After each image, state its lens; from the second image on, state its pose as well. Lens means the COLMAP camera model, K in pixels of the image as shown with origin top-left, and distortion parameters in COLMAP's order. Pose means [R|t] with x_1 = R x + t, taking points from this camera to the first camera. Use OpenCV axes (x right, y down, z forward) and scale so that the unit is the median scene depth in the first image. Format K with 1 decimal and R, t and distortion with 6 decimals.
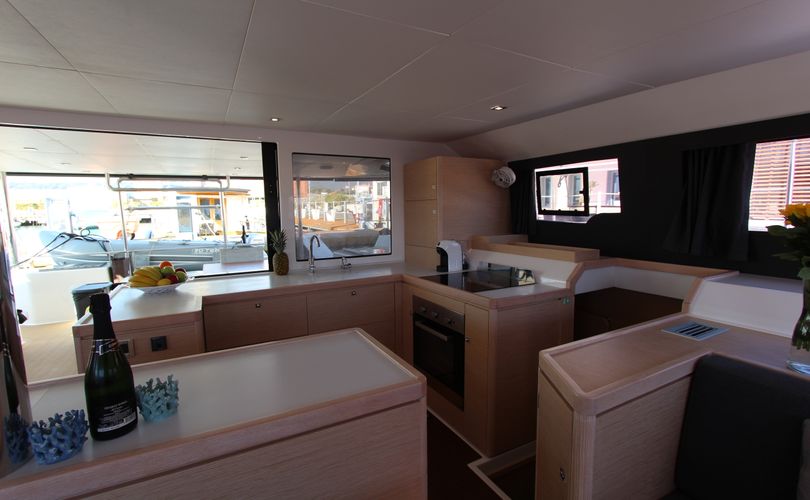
lens RADIAL K [[372.3, 0, 402.7], [0, 372.3, 253.5], [0, 0, 1]] dist [-0.010900, 0.000031]
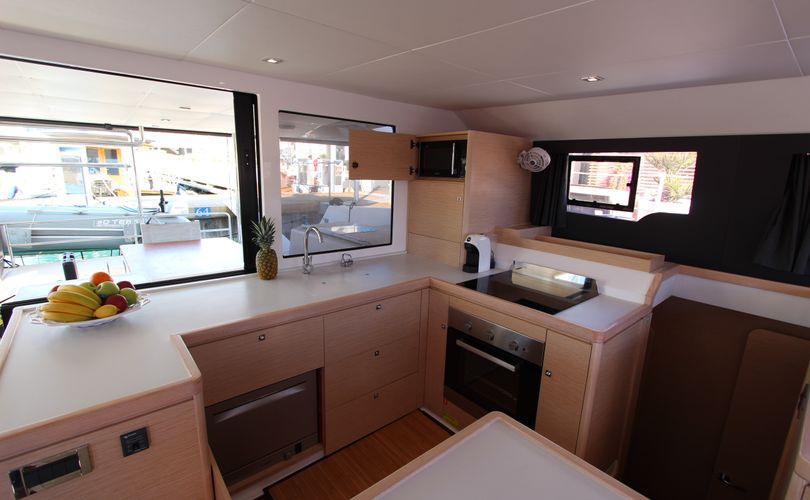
lens RADIAL K [[372.3, 0, 402.7], [0, 372.3, 253.5], [0, 0, 1]] dist [-0.010900, 0.000031]
pose [[0.976089, -0.001184, 0.217366, -0.221389], [-0.021488, 0.994562, 0.101907, -0.073906], [-0.216305, -0.104141, 0.970756, 0.221476]]
